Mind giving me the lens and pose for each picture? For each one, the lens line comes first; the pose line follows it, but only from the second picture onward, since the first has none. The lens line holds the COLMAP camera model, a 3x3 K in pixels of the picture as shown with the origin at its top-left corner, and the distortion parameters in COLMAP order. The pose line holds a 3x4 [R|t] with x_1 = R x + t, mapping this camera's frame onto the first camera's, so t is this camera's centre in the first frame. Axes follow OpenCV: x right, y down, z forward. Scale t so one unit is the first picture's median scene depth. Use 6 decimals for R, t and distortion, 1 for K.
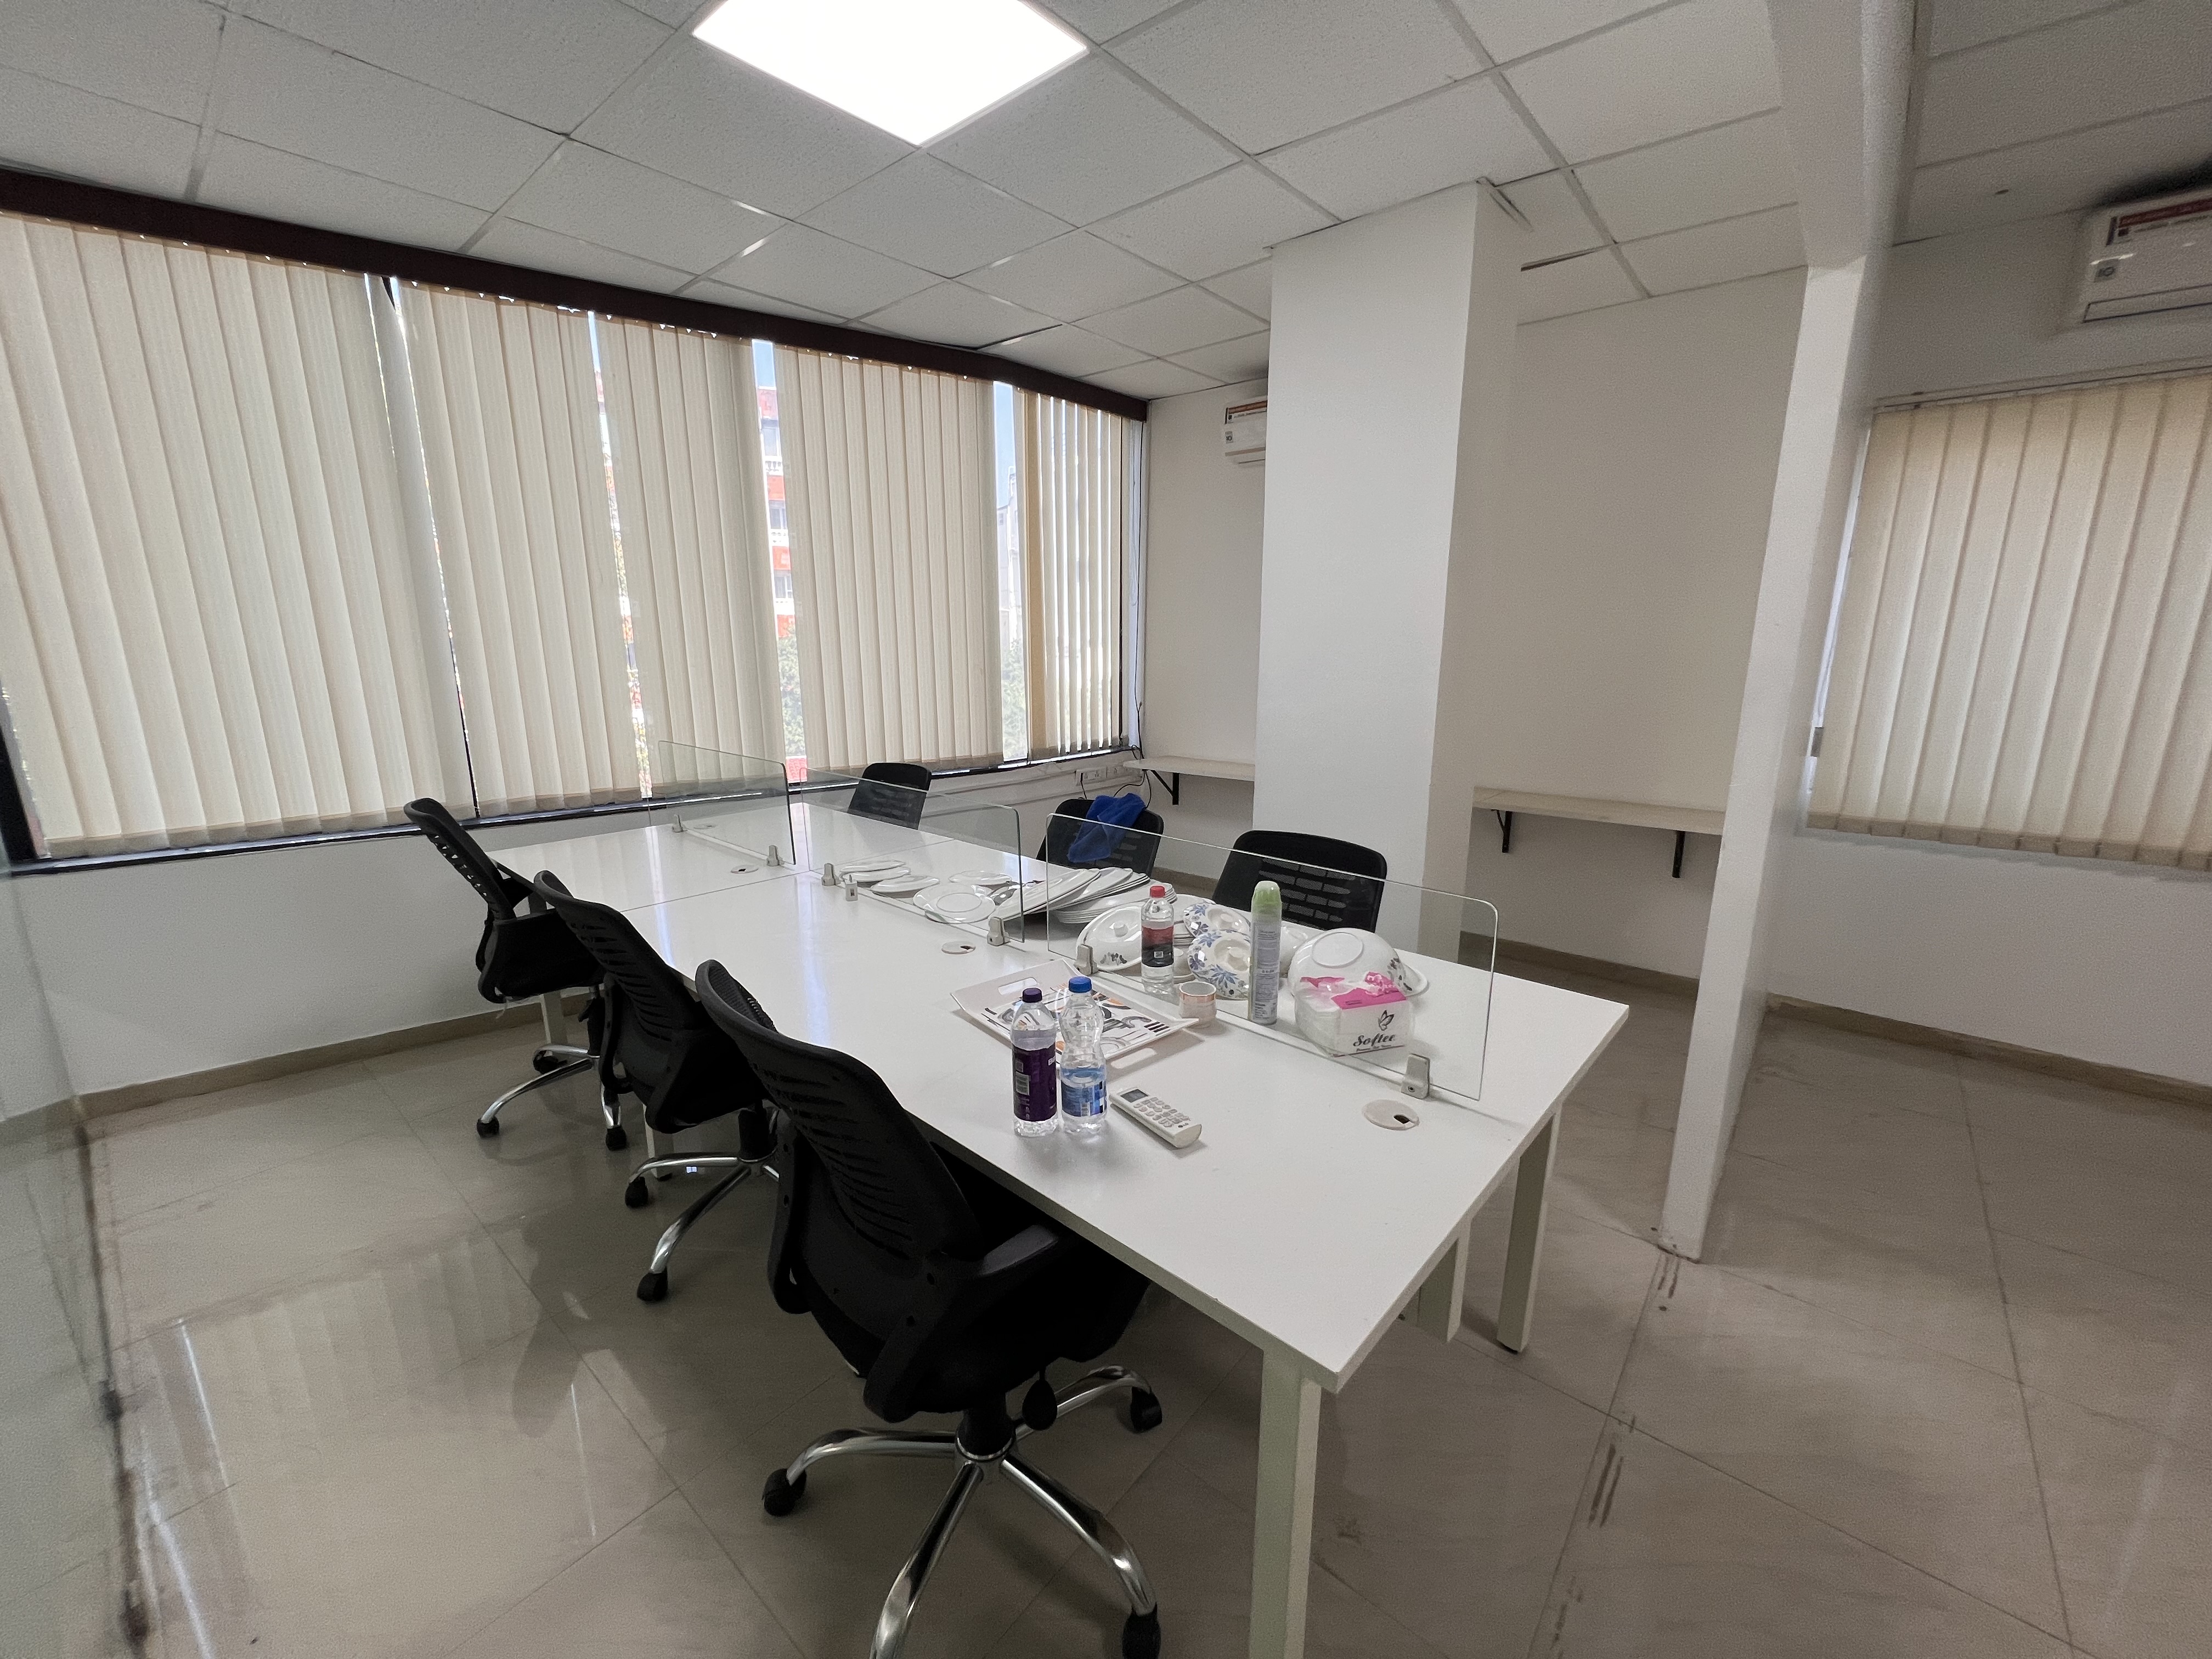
lens RADIAL K [[884.7, 0, 1097.2], [0, 884.7, 825.7], [0, 0, 1]] dist [-0.002089, -0.000058]
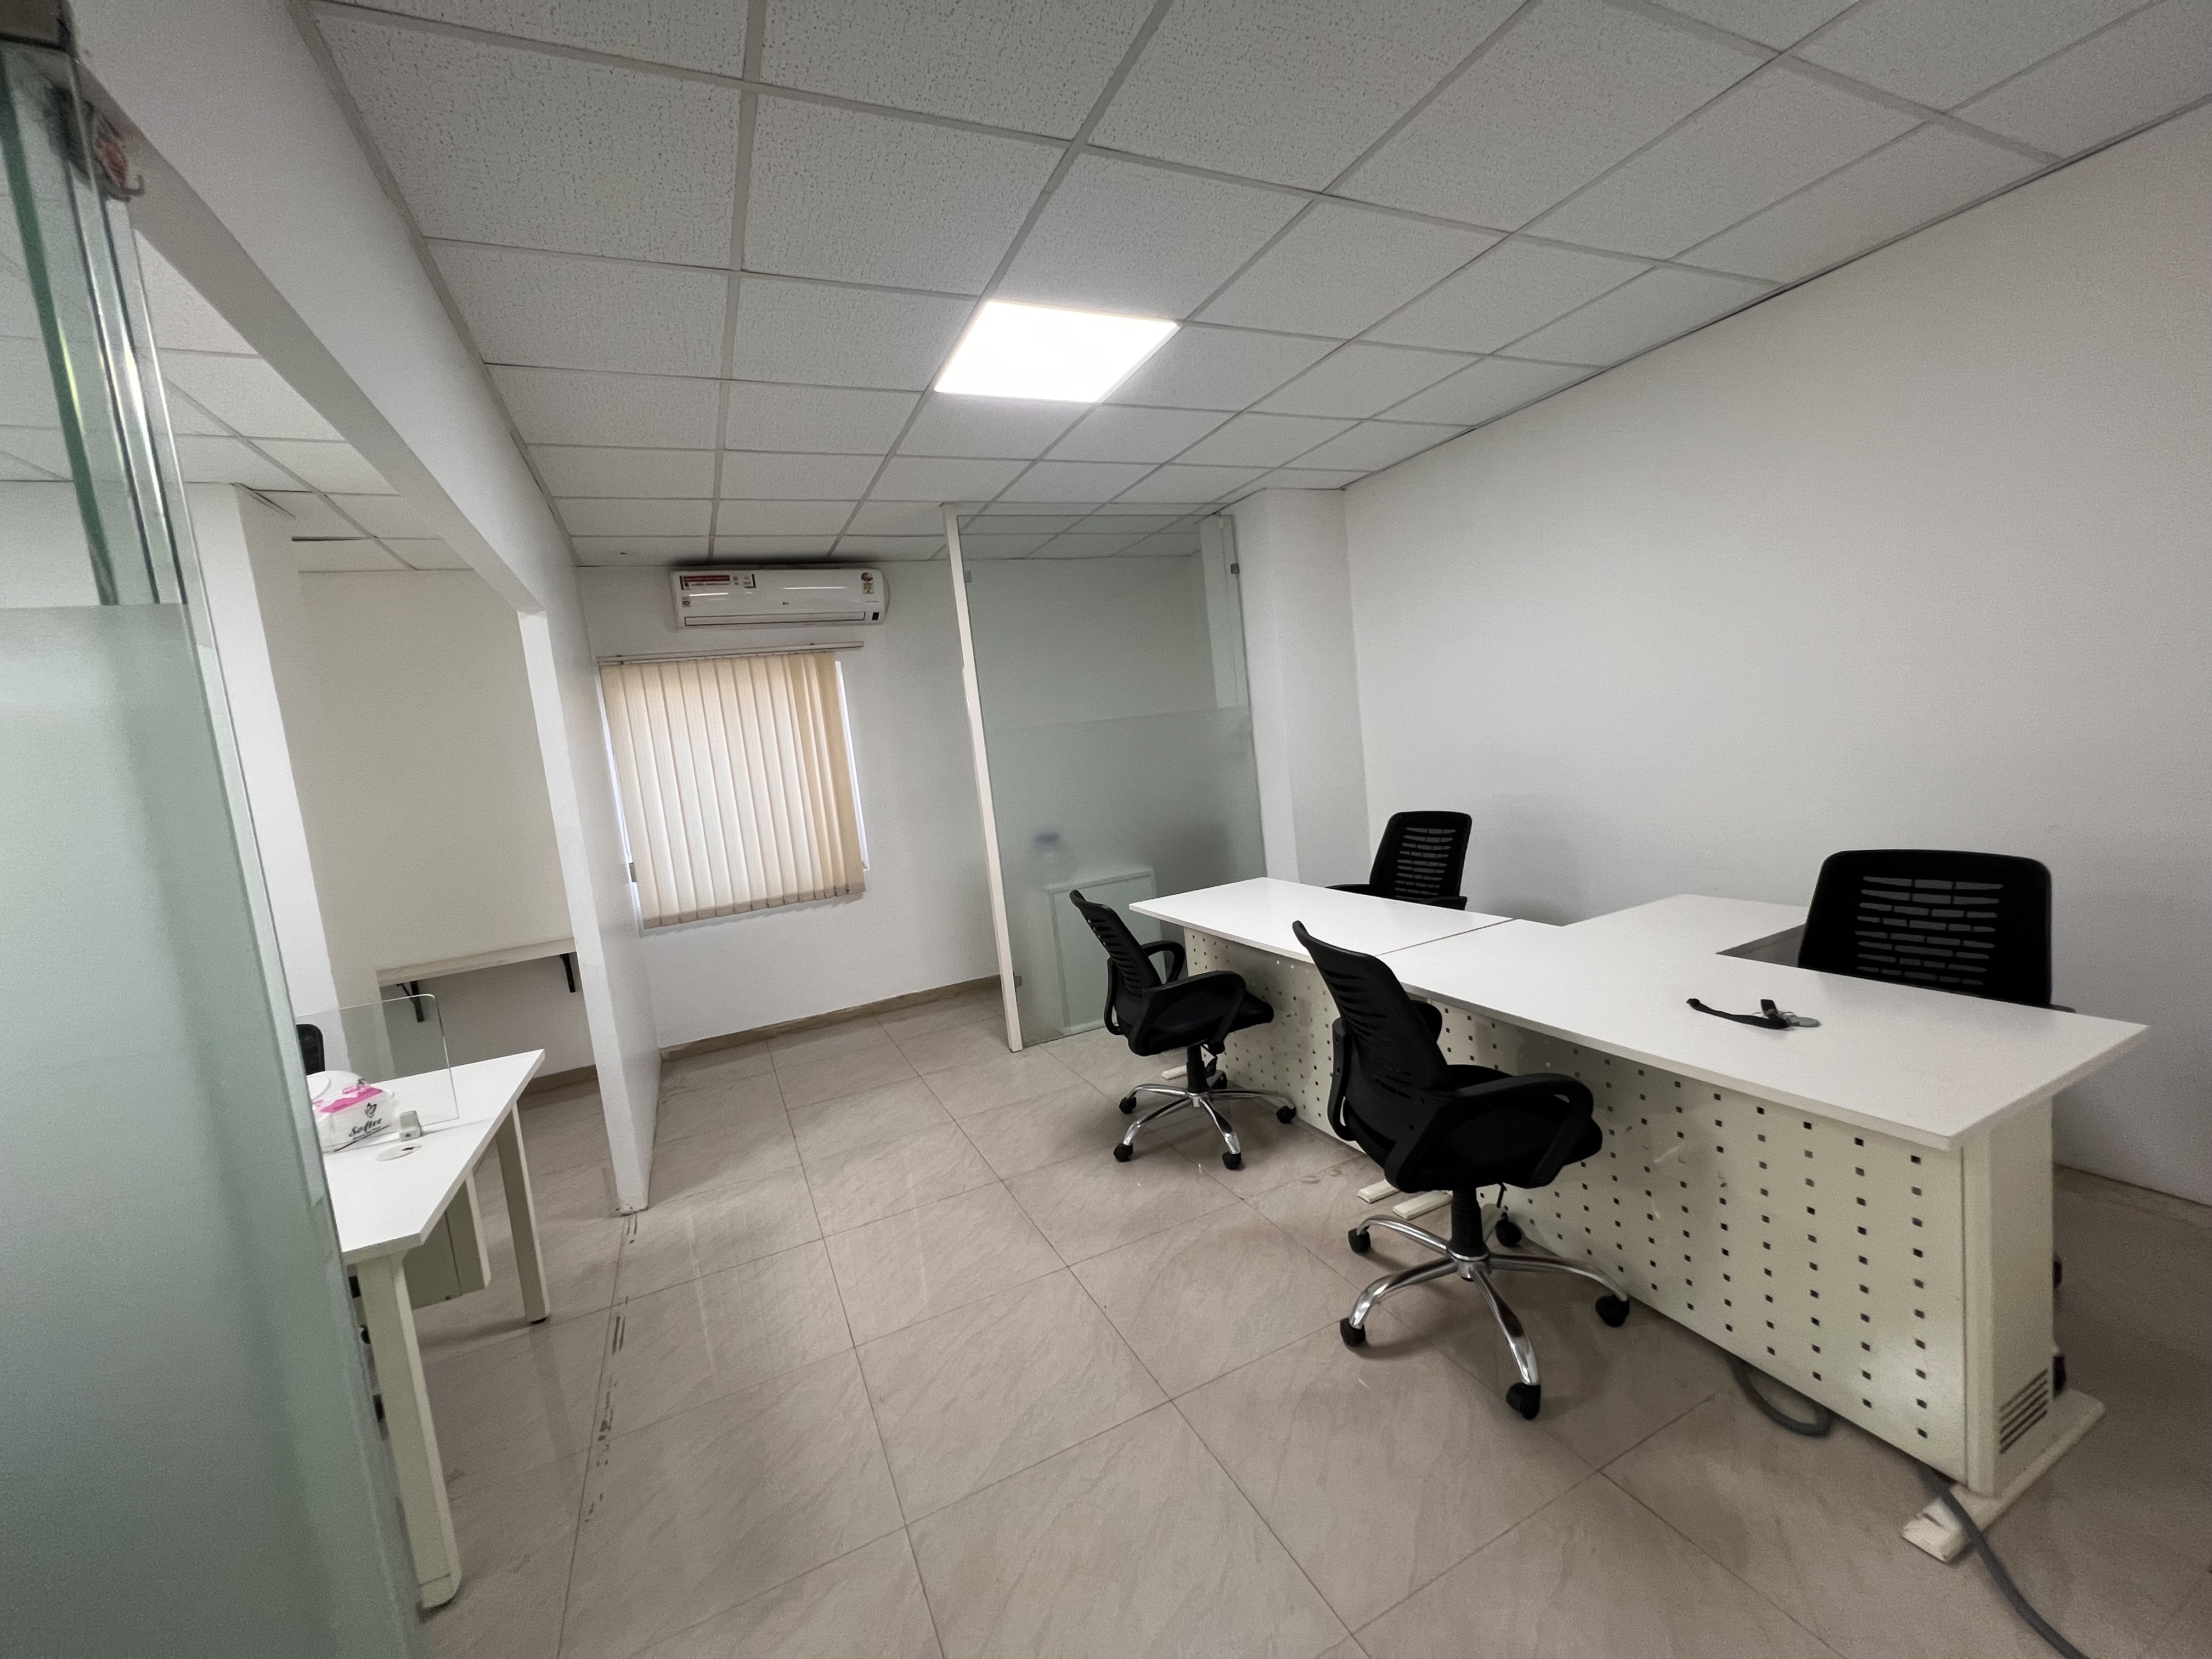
lens RADIAL K [[884.7, 0, 1098.7], [0, 884.7, 829.1], [0, 0, 1]] dist [-0.002089, -0.000058]
pose [[0.416553, -0.135594, 0.898943, -0.216035], [0.301932, 0.953322, 0.003887, 0.076297], [-0.857509, 0.269801, 0.438049, -0.399277]]
